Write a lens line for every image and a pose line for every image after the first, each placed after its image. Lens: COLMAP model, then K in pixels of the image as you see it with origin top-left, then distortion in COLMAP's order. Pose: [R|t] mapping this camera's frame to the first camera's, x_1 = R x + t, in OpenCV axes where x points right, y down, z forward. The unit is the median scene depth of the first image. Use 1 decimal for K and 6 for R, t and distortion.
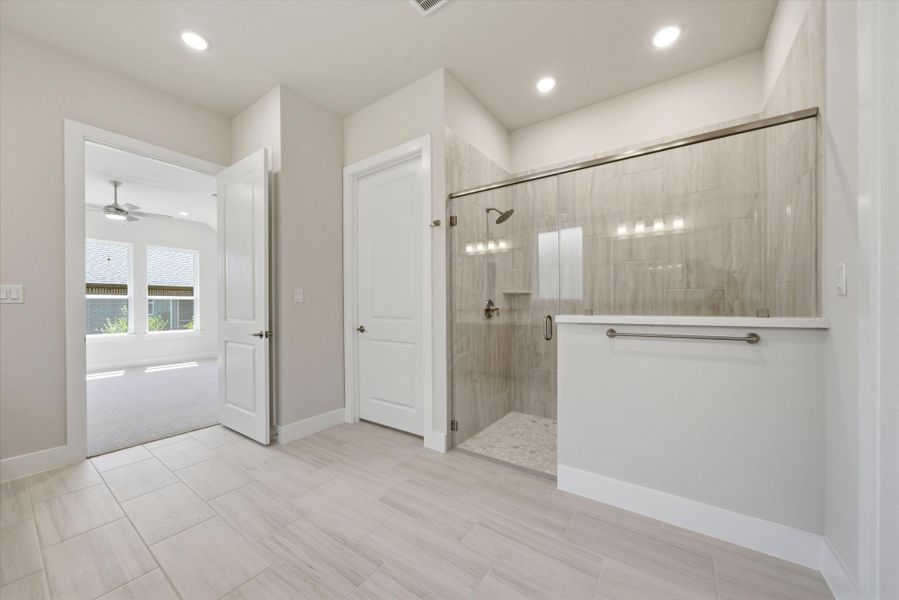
lens RADIAL K [[316.0, 0, 445.0], [0, 316.0, 306.2], [0, 0, 1]] dist [-0.002460, 0.000013]
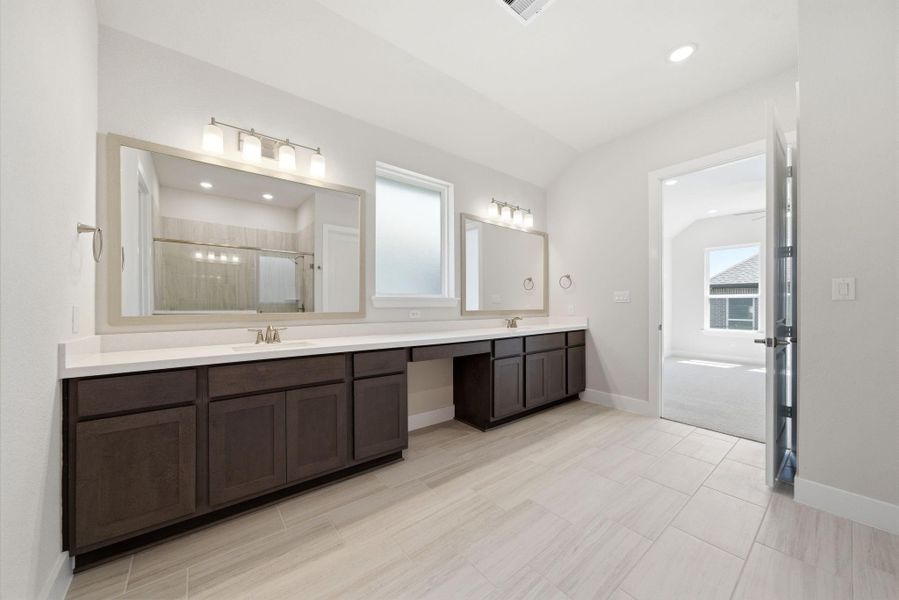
lens RADIAL K [[316.0, 0, 444.4], [0, 316.0, 306.1], [0, 0, 1]] dist [-0.002460, 0.000013]
pose [[-0.283385, 0.008746, -0.958966, 0.534784], [-0.004507, 0.999935, 0.010452, -0.003371], [0.958996, 0.007284, -0.283328, 0.650178]]
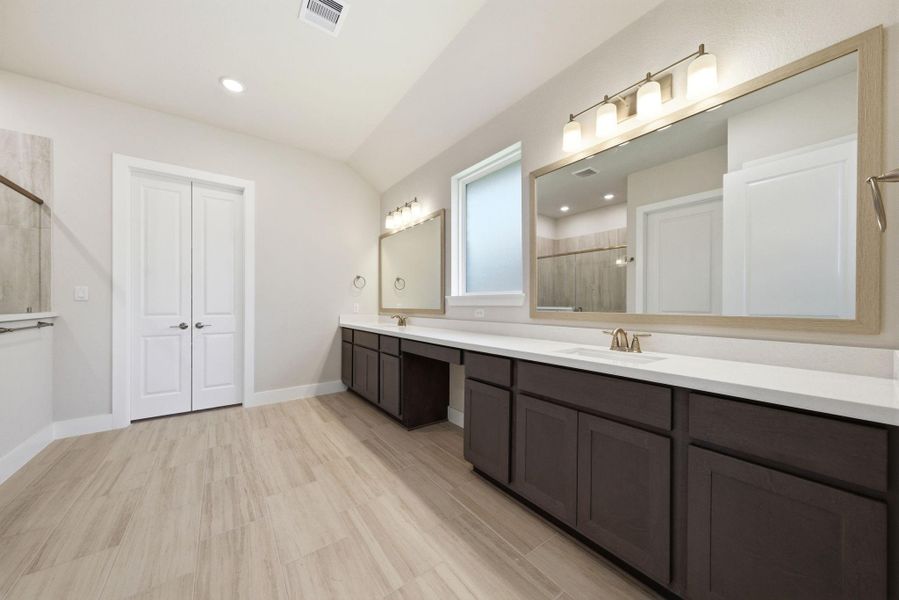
lens RADIAL K [[315.0, 0, 451.2], [0, 315.0, 303.4], [0, 0, 1]] dist [0.010157, 0.000290]
pose [[-0.949762, 0.009174, 0.312838, -1.299534], [0.010406, 0.999943, 0.002270, 0.003738], [-0.312799, 0.005412, -0.949804, 1.528344]]
